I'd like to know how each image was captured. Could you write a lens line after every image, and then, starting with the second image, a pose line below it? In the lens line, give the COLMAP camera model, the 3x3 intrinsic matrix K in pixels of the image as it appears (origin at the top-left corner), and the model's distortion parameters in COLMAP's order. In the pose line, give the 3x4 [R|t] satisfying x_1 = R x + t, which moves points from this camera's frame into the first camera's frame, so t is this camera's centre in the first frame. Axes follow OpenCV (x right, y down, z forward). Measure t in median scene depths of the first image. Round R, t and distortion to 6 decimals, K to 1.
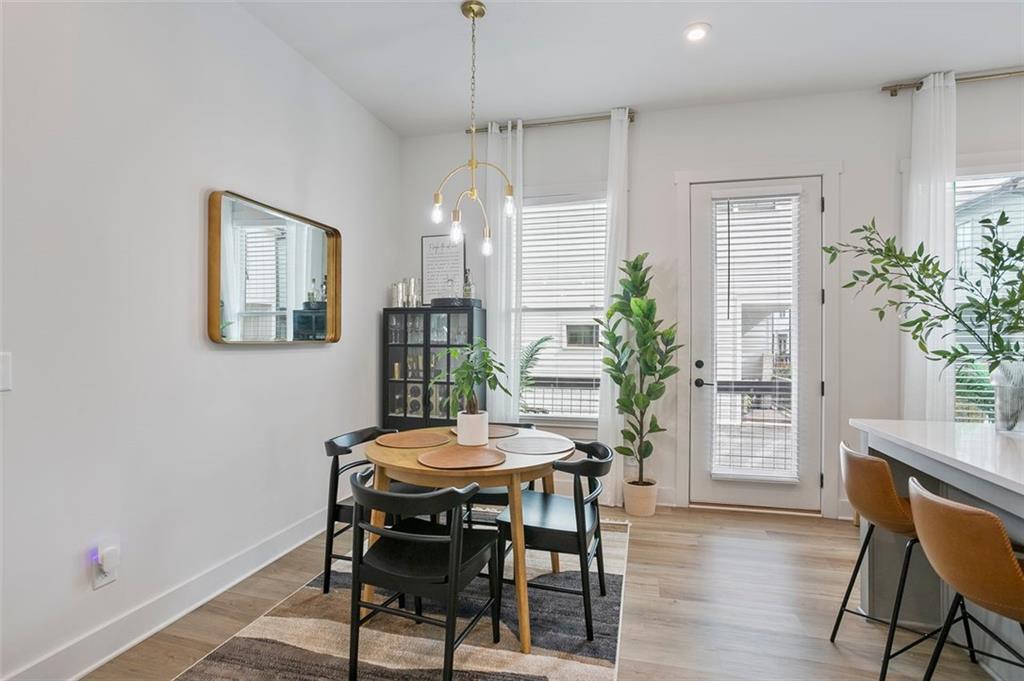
lens RADIAL K [[588.5, 0, 510.1], [0, 588.5, 349.6], [0, 0, 1]] dist [0.000461, 0.063534]
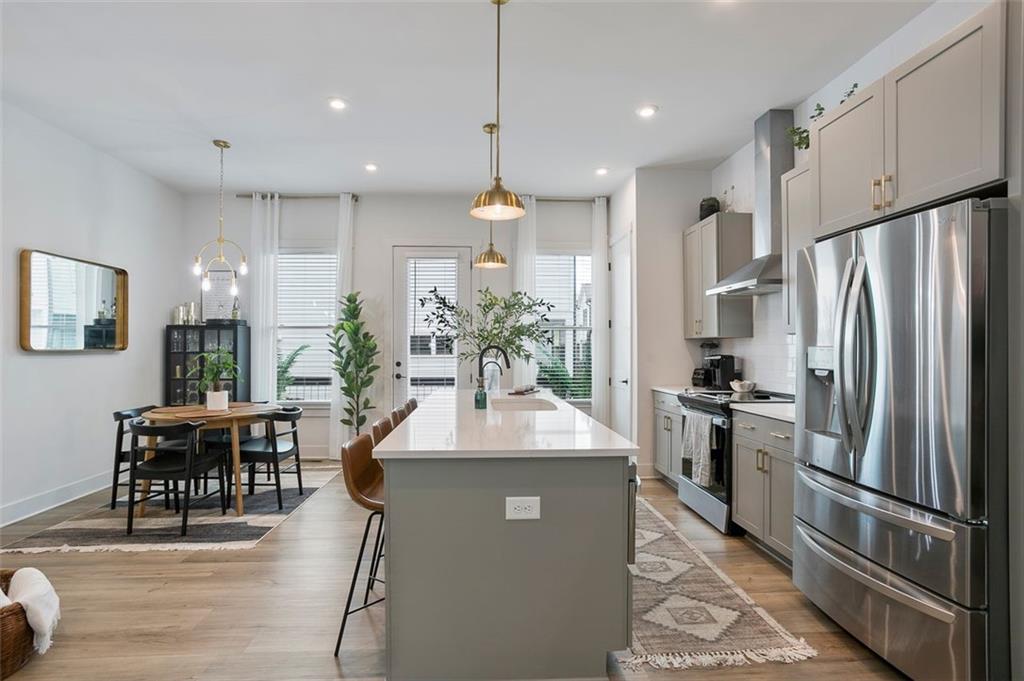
lens RADIAL K [[588.5, 0, 510.1], [0, 588.5, 349.6], [0, 0, 1]] dist [0.000461, 0.063534]
pose [[0.961308, -0.002577, 0.275463, 0.180279], [0.006730, 0.999878, -0.014131, 0.010949], [-0.275393, 0.015438, 0.961208, -0.558980]]
